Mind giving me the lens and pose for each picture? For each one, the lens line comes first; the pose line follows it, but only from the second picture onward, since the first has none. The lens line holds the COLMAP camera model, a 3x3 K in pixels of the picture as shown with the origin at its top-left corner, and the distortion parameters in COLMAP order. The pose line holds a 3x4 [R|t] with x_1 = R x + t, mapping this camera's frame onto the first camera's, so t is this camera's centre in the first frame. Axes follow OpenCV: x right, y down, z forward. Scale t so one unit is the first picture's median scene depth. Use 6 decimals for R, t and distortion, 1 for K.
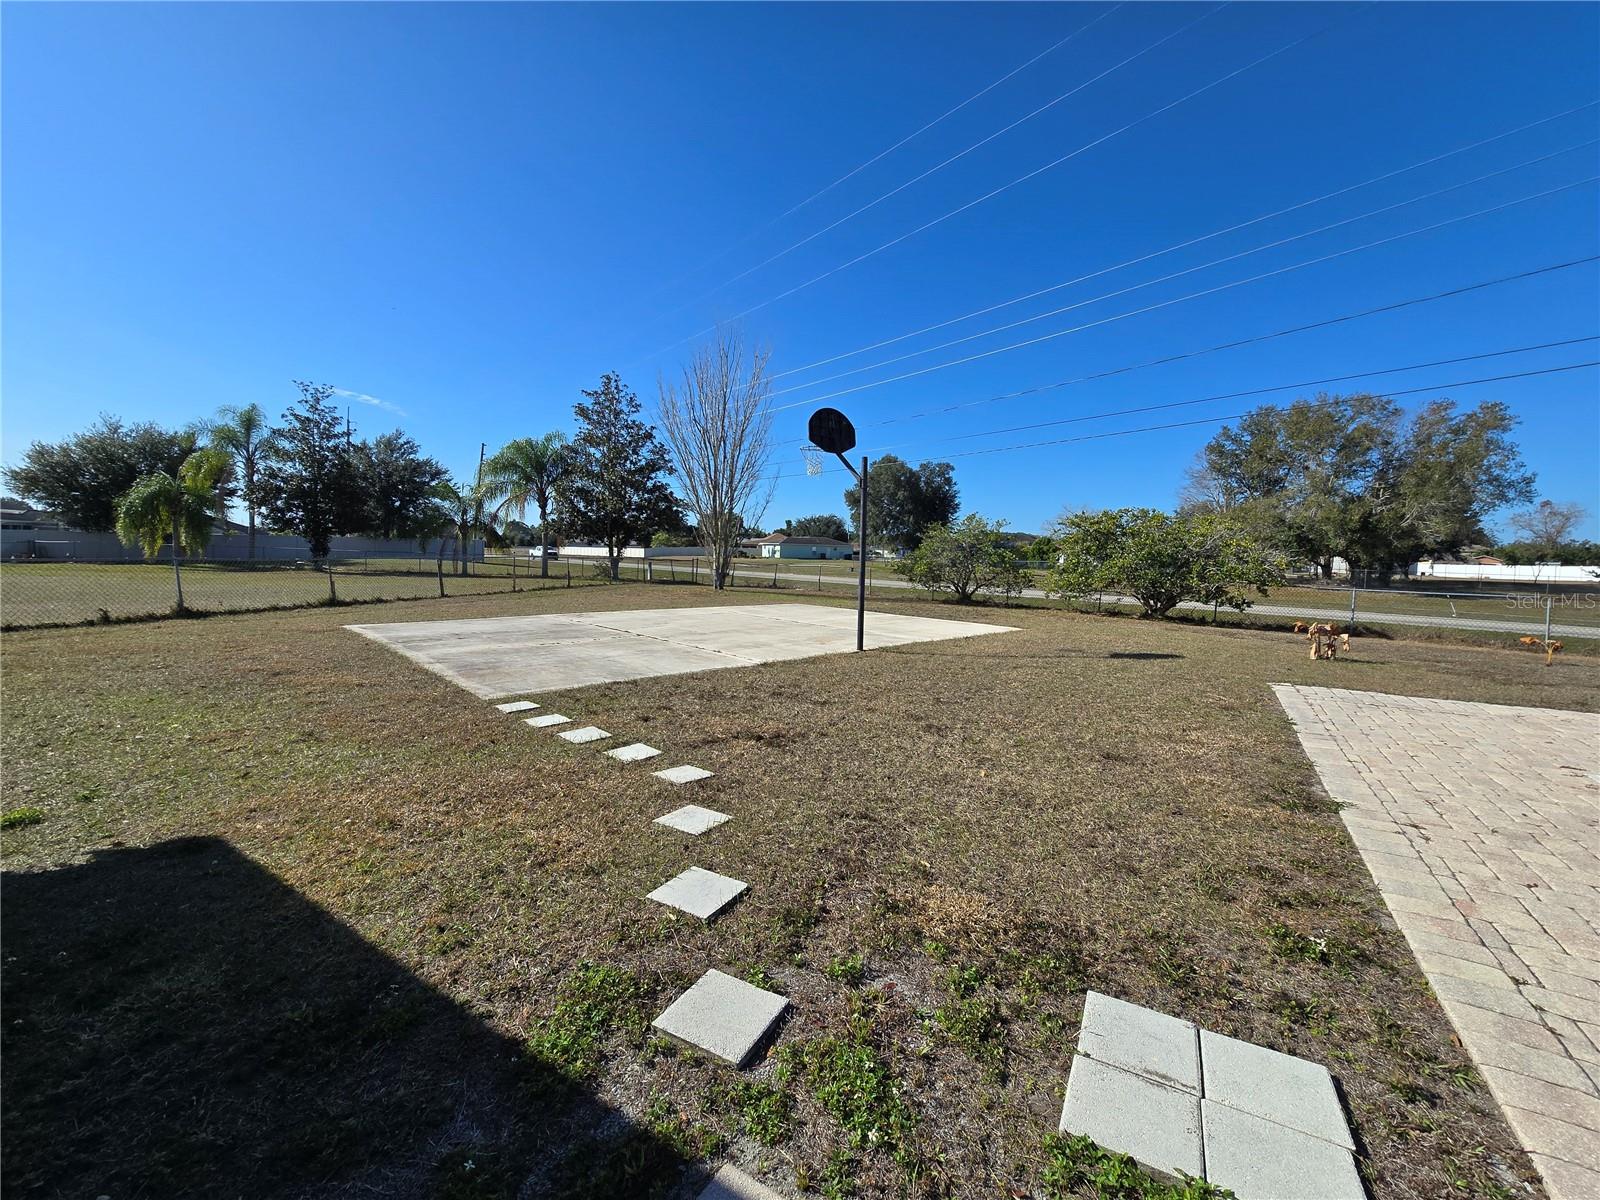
lens RADIAL K [[640.0, 0, 799.9], [0, 640.0, 593.3], [0, 0, 1]] dist [-0.007730, 0.000249]
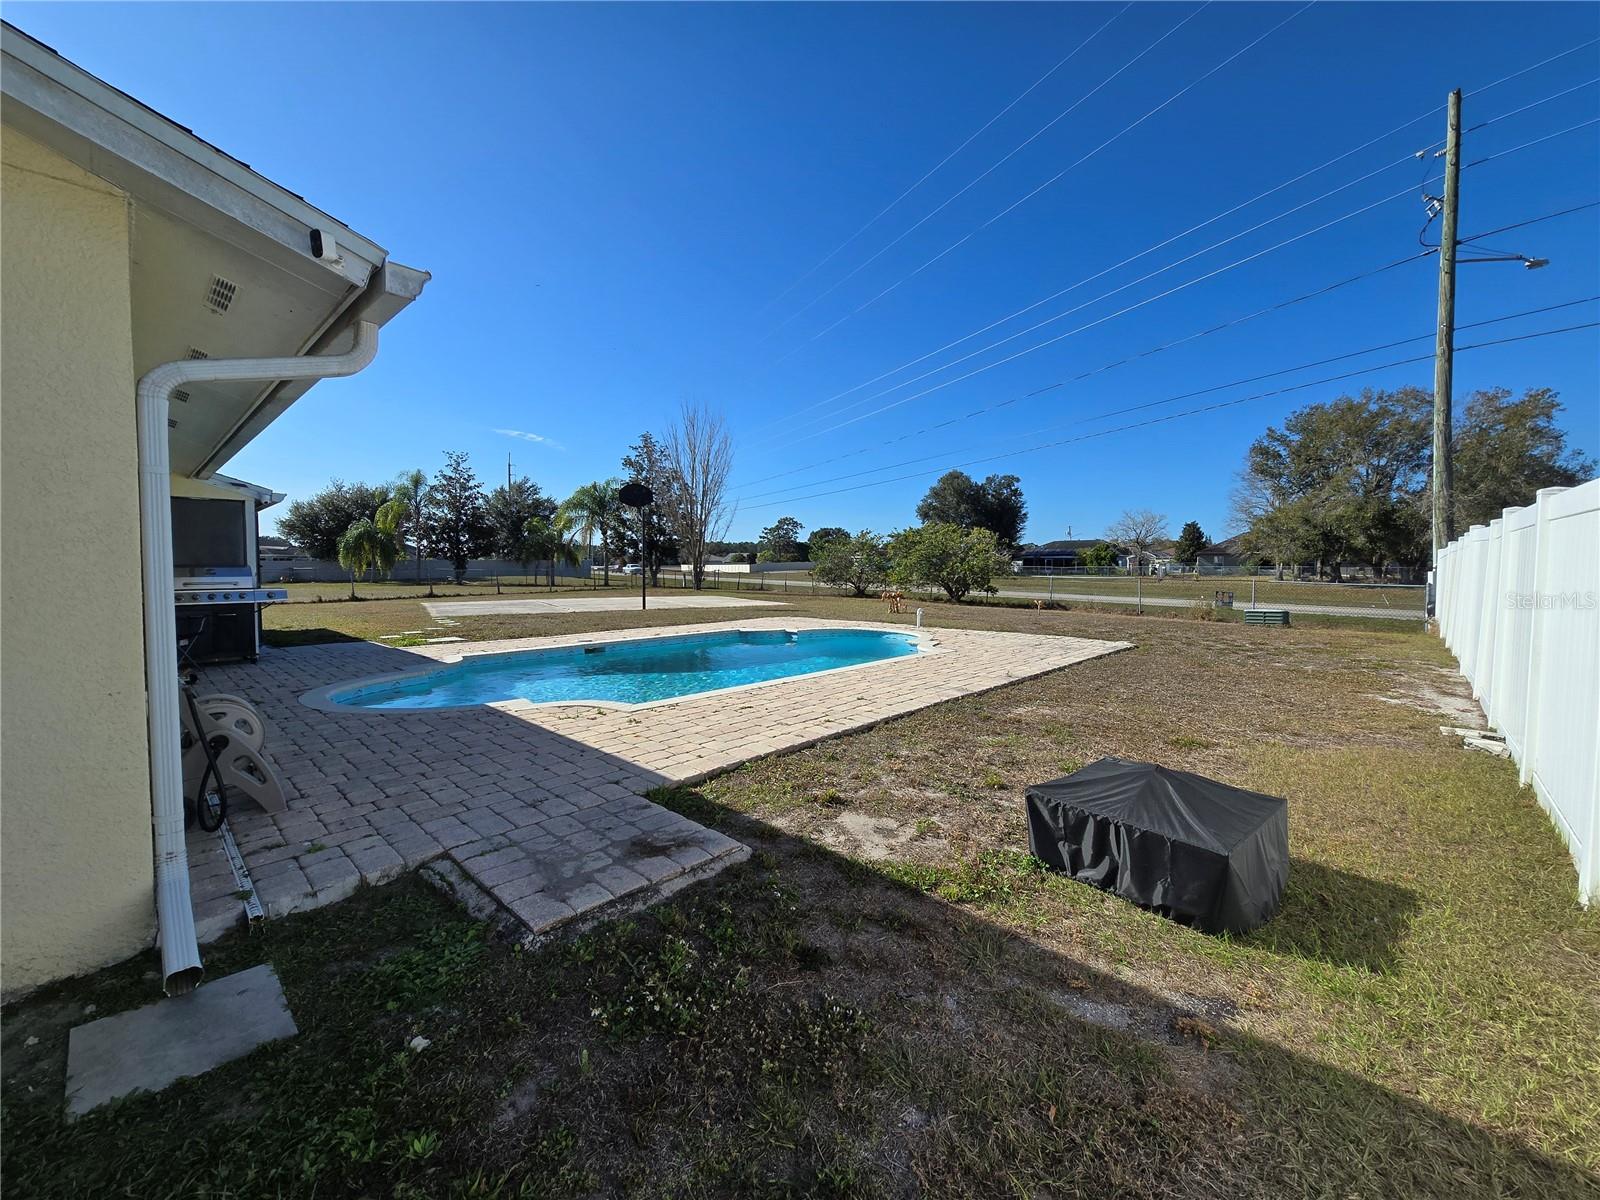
lens RADIAL K [[640.0, 0, 801.8], [0, 640.0, 595.5], [0, 0, 1]] dist [-0.007730, 0.000249]
pose [[0.978785, -0.014373, -0.204383, 0.274030], [0.010363, 0.999733, -0.020677, 0.026199], [0.204626, 0.018121, 0.978673, -0.225145]]
